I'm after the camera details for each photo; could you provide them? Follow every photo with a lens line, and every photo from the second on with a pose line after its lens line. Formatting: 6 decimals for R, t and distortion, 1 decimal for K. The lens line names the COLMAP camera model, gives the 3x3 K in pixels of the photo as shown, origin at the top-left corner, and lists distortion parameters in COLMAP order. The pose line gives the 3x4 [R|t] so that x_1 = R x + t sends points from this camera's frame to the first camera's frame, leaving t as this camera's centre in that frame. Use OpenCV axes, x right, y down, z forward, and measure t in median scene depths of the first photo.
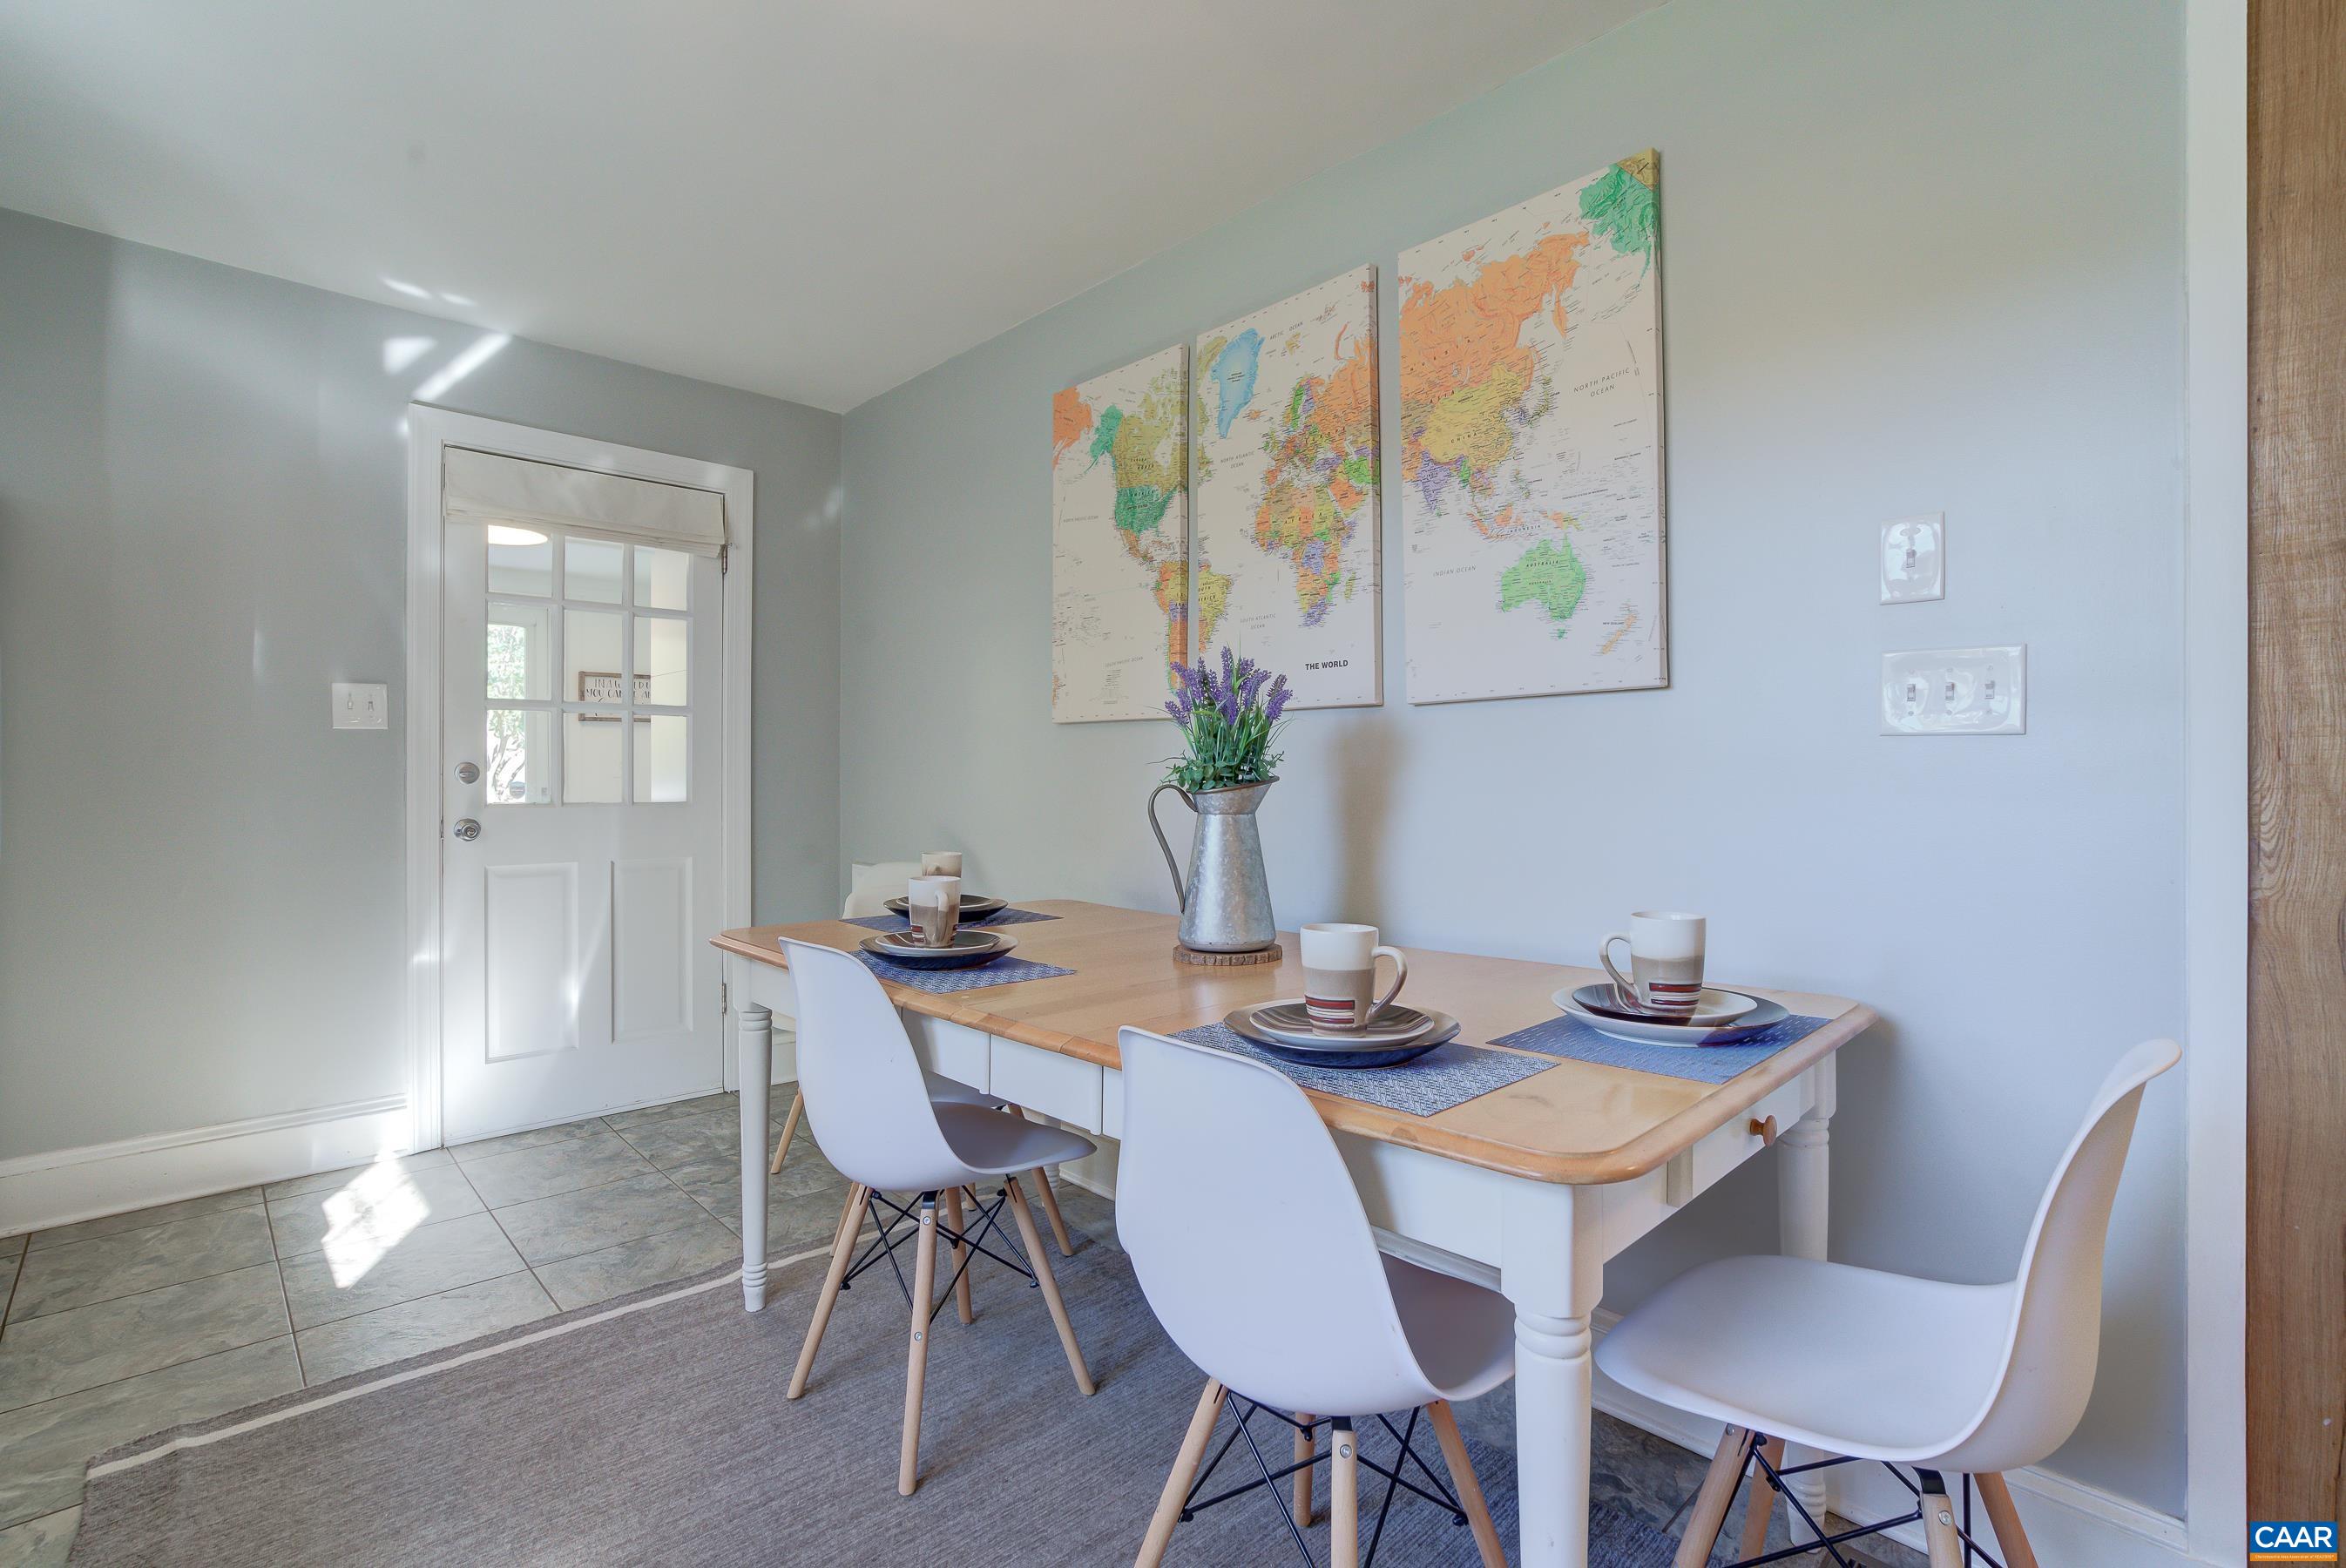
lens RADIAL K [[1071.5, 0, 1179.5], [0, 1071.5, 771.1], [0, 0, 1]] dist [-0.040852, 0.020333]
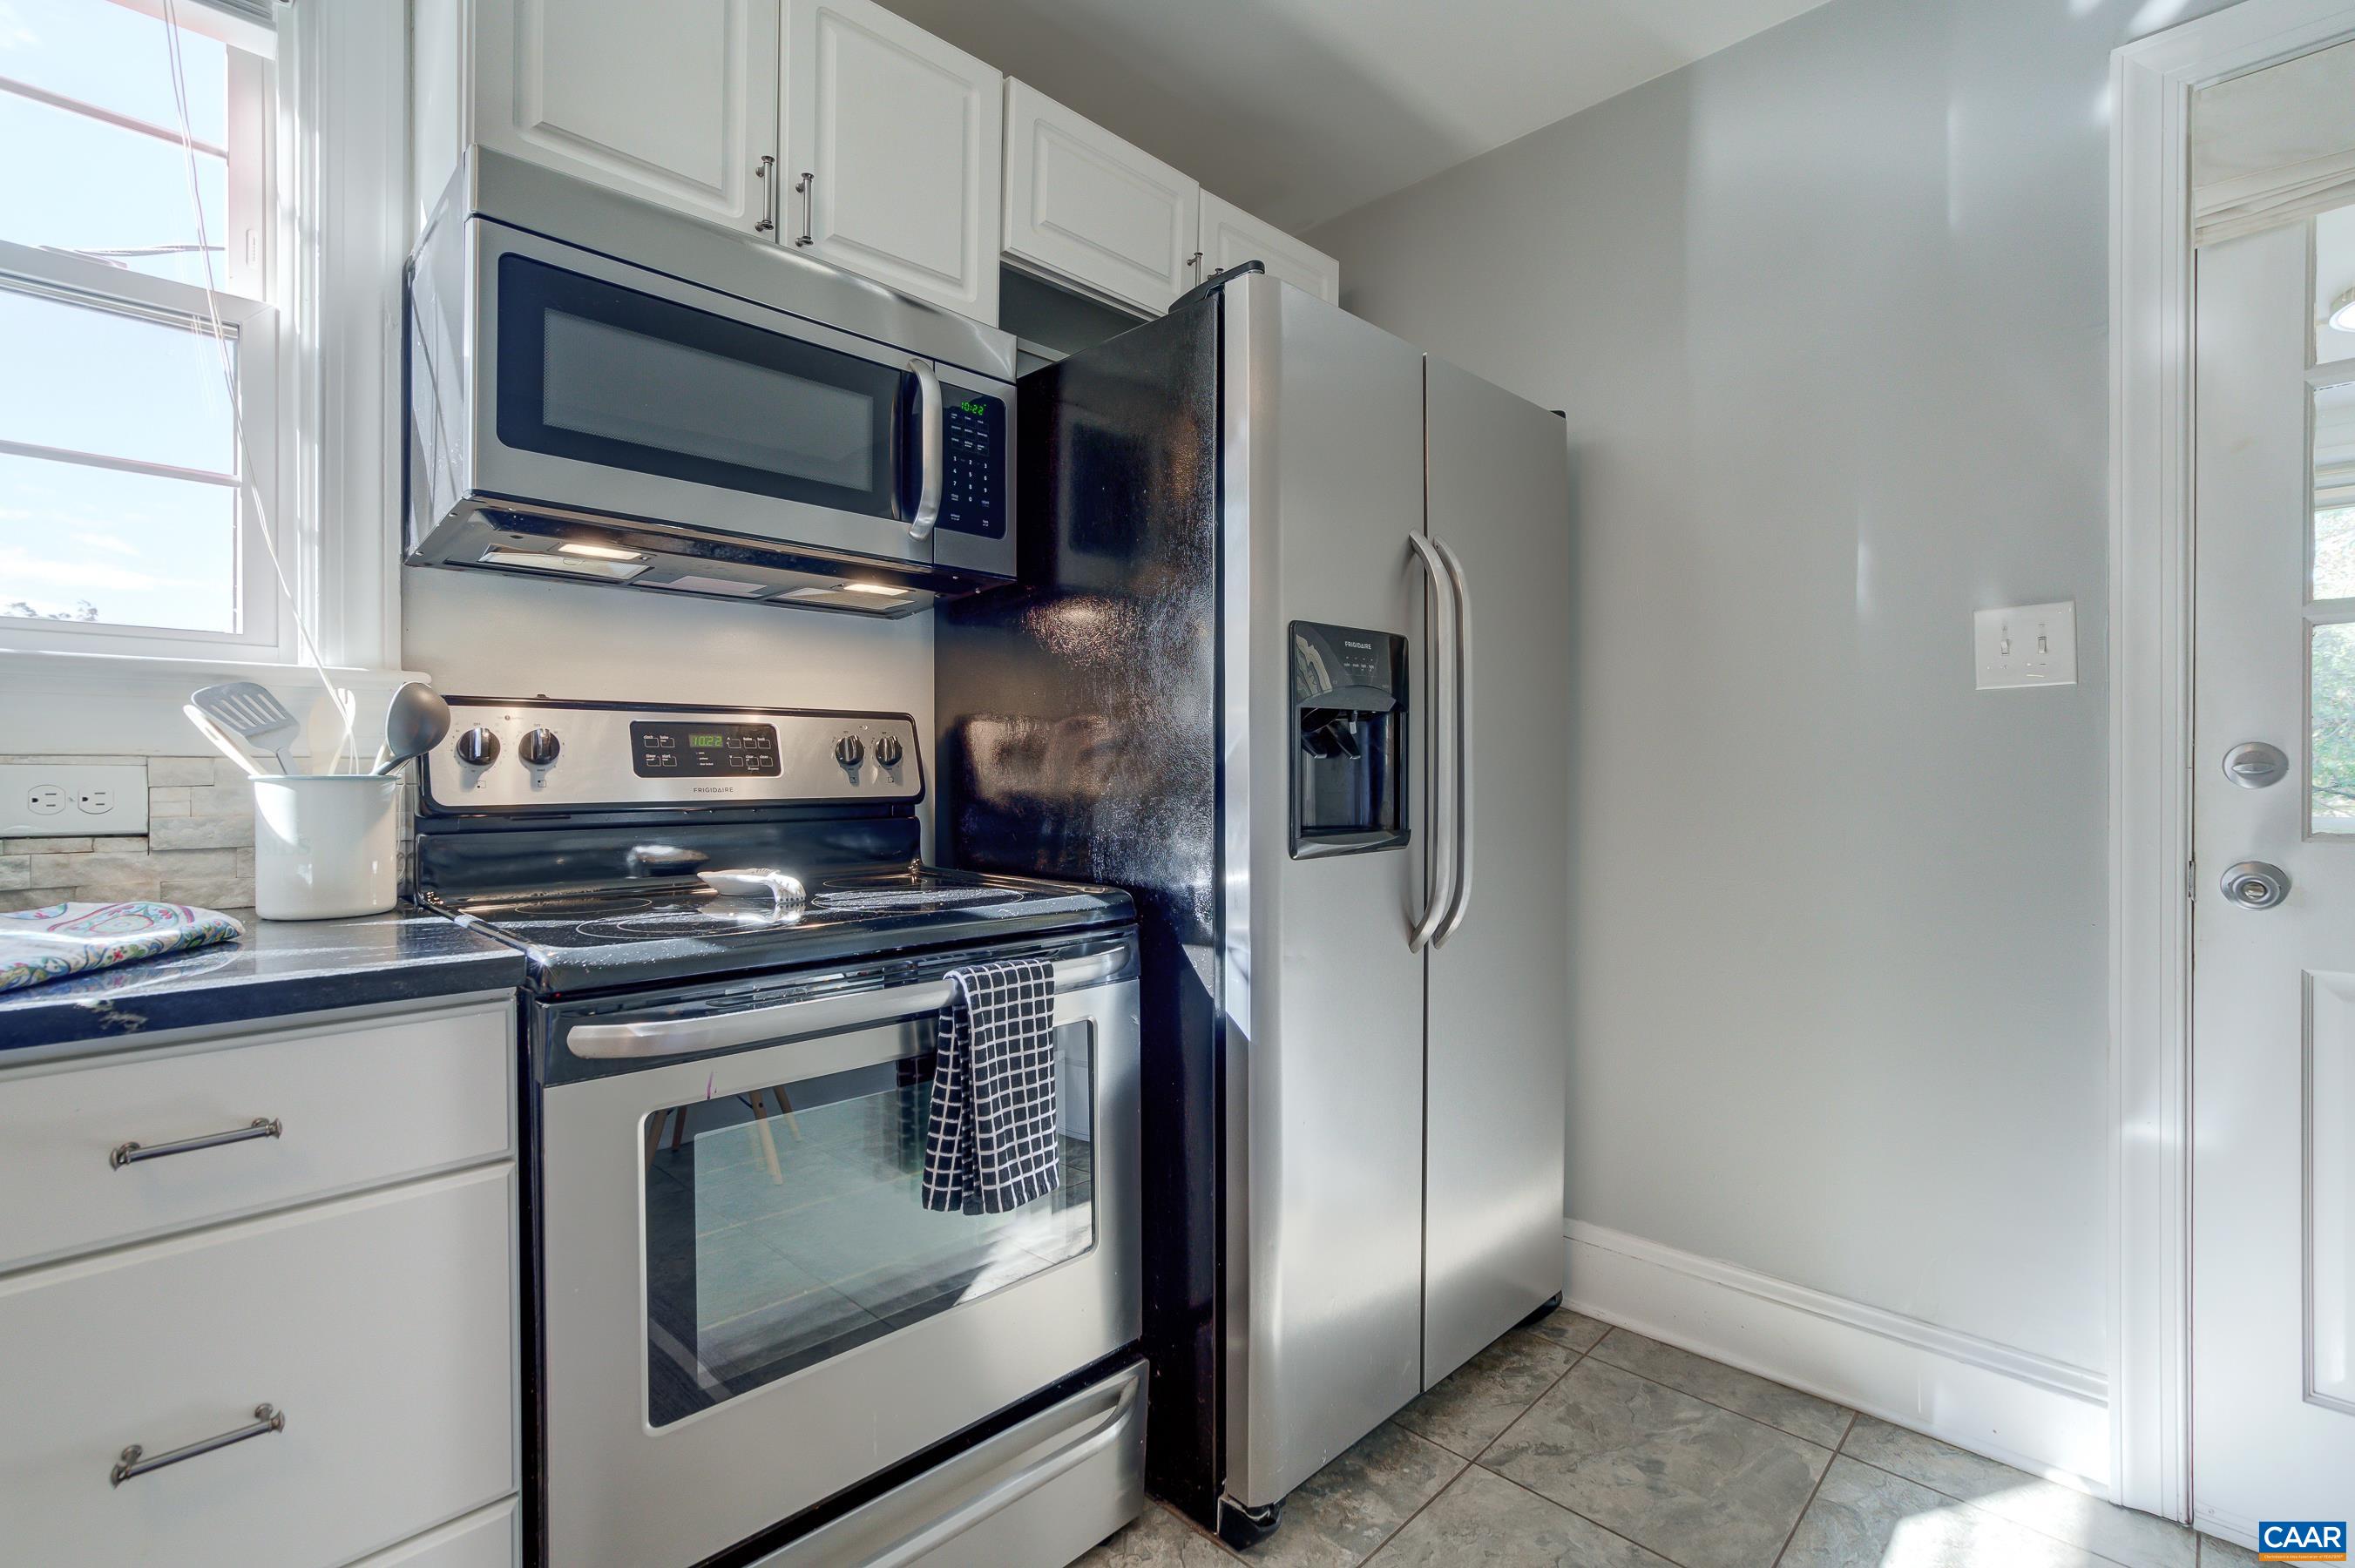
lens RADIAL K [[1075.5, 0, 1184.0], [0, 1075.5, 771.0], [0, 0, 1]] dist [-0.040852, 0.020333]
pose [[0.026497, 0.000124, -0.999649, -0.233666], [-0.001403, 0.999999, 0.000087, 0.005588], [0.999648, 0.001400, 0.026497, 0.546224]]
